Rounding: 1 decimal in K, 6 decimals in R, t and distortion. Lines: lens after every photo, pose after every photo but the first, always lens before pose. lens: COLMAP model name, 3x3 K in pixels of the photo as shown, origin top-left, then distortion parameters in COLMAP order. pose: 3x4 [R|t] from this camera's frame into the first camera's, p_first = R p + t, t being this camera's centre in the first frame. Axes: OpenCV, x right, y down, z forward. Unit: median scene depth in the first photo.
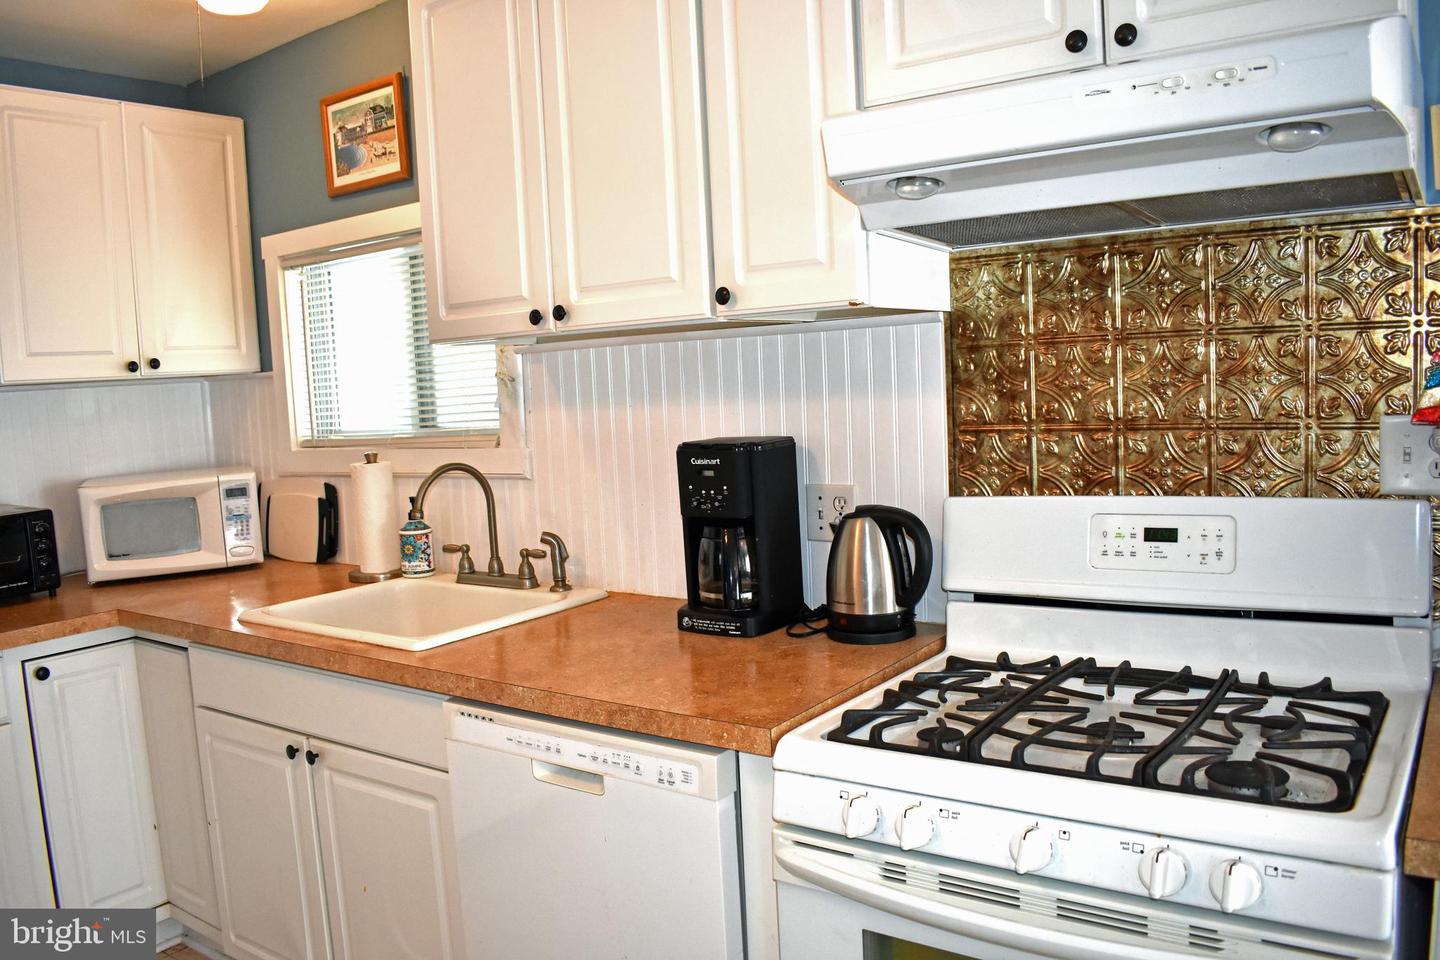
lens RADIAL K [[1115.8, 0, 715.1], [0, 1115.8, 482.1], [0, 0, 1]] dist [-0.092240, 0.019516]
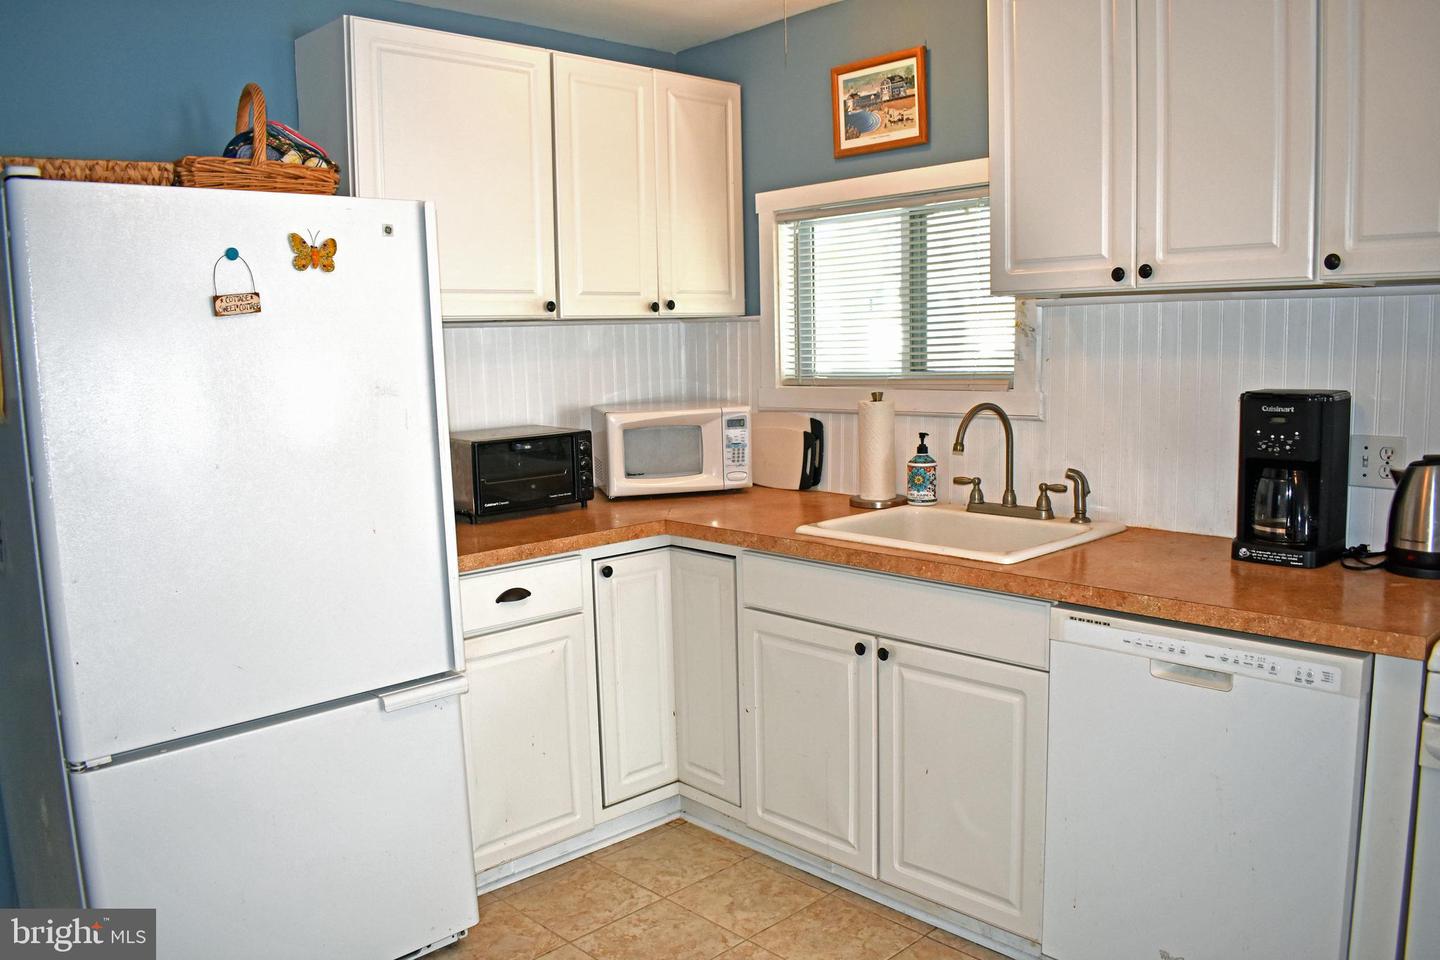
lens RADIAL K [[1115.8, 0, 722.5], [0, 1115.8, 483.4], [0, 0, 1]] dist [-0.092240, 0.019516]
pose [[0.983060, 0.050321, -0.176239, -0.289537], [-0.043569, 0.998168, 0.041979, 0.027519], [0.178029, -0.033589, 0.983452, -0.140227]]
